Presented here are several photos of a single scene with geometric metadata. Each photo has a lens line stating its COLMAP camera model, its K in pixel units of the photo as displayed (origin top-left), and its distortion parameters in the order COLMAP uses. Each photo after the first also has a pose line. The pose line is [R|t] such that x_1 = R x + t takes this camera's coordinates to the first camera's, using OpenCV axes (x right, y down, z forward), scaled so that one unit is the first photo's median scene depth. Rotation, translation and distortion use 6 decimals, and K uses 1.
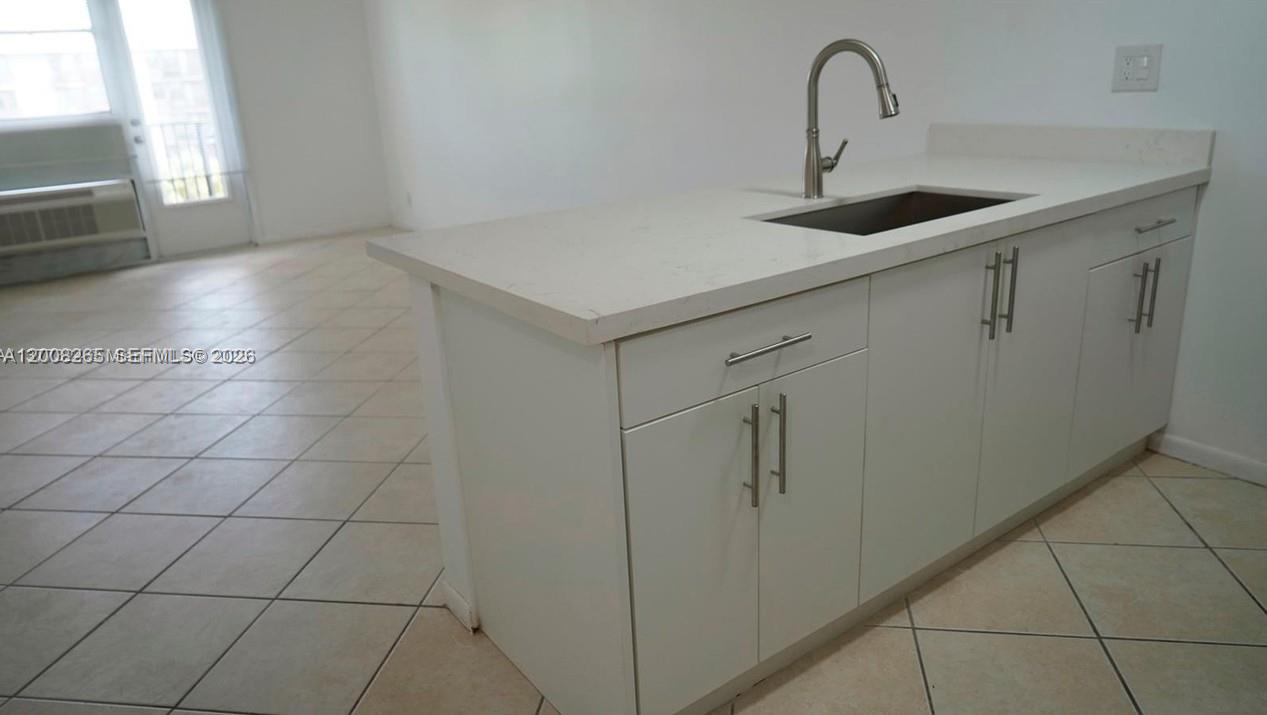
lens RADIAL K [[868.7, 0, 634.8], [0, 868.7, 347.1], [0, 0, 1]] dist [-0.021118, -0.000951]
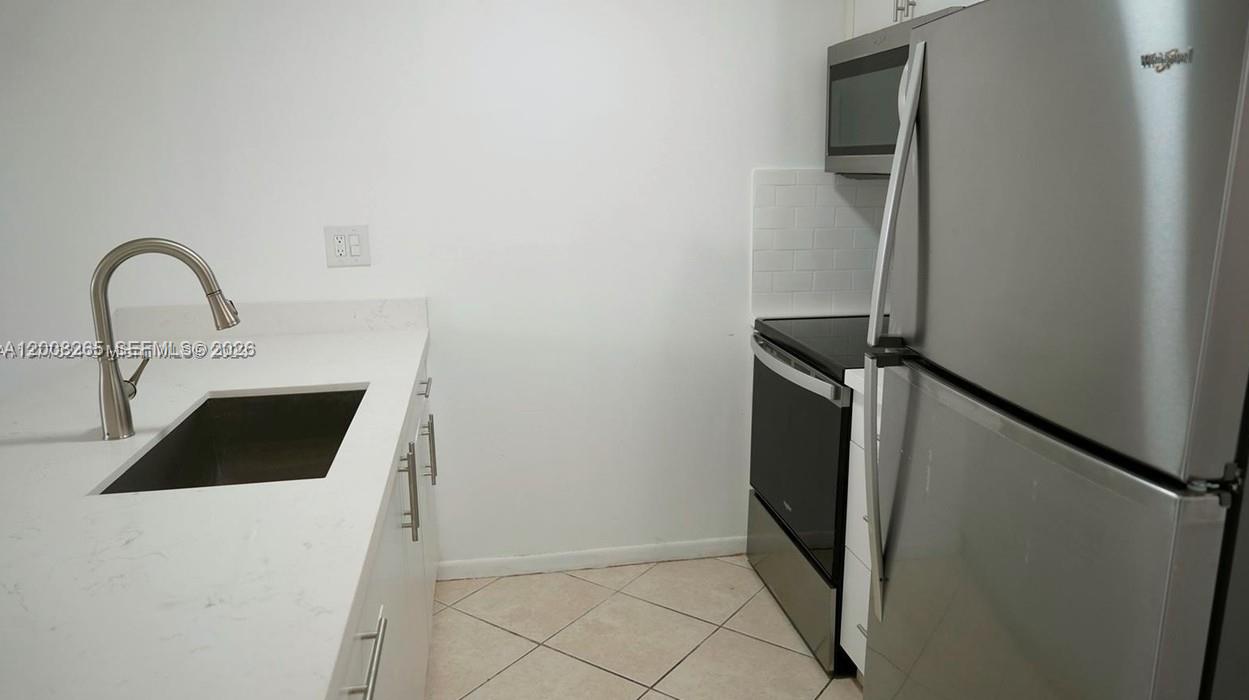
lens RADIAL K [[852.6, 0, 632.7], [0, 852.6, 337.6], [0, 0, 1]] dist [-0.020646, 0.008656]
pose [[0.447956, -0.133485, 0.884035, -0.239397], [0.269328, 0.963007, 0.008937, -0.143376], [-0.852525, 0.234092, 0.467336, 0.254684]]
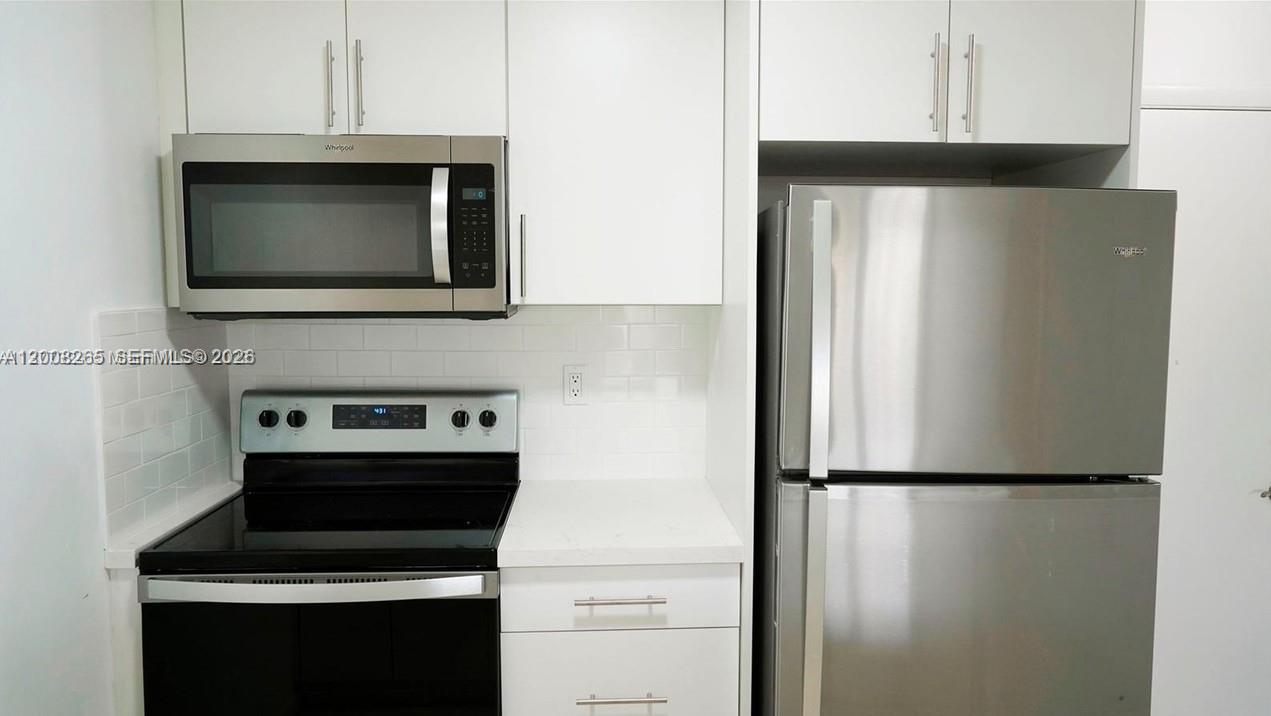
lens RADIAL K [[867.7, 0, 643.8], [0, 867.7, 345.4], [0, 0, 1]] dist [-0.020646, 0.008656]
pose [[-0.832430, -0.000493, 0.554130, 0.161418], [0.208737, 0.926059, 0.314394, -0.439284], [-0.513313, 0.377378, -0.770776, 0.995938]]
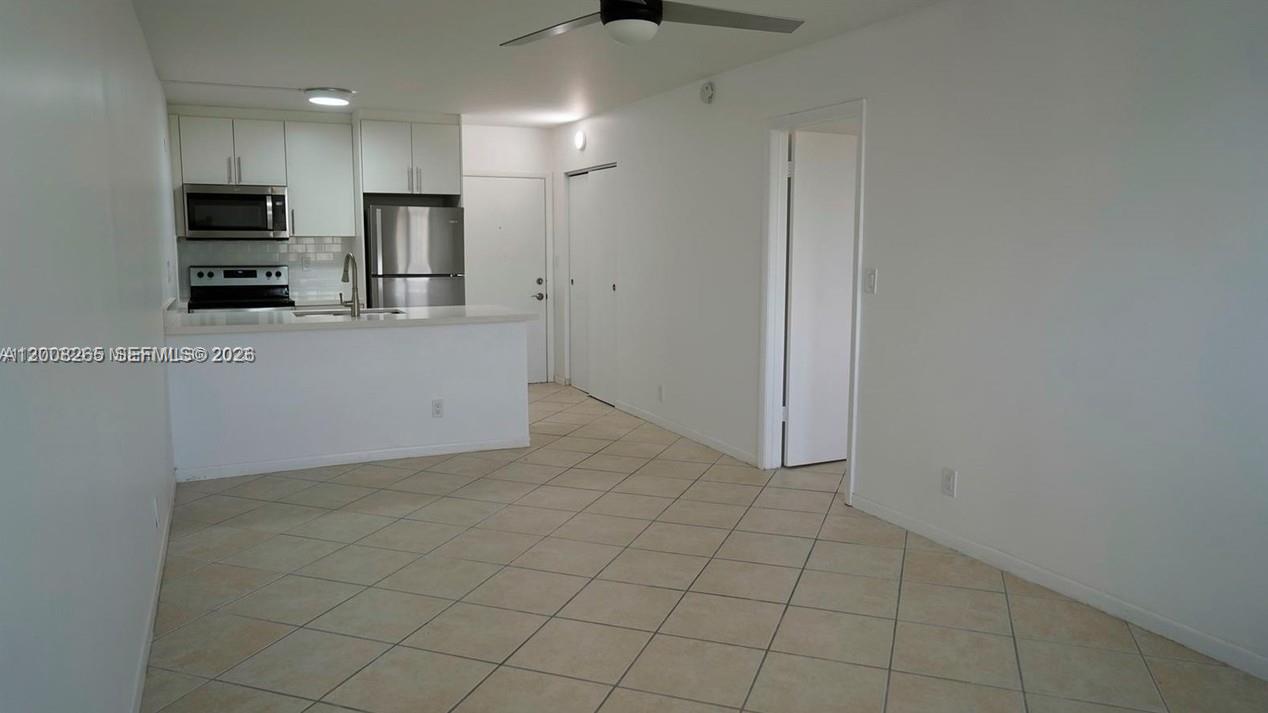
lens RADIAL K [[865.6, 0, 642.3], [0, 865.6, 343.9], [0, 0, 1]] dist [-0.020646, 0.008656]
pose [[-0.982349, 0.019928, 0.185993, -1.031857], [0.096390, 0.906065, 0.412013, -1.027863], [-0.160311, 0.422669, -0.891993, 3.083543]]
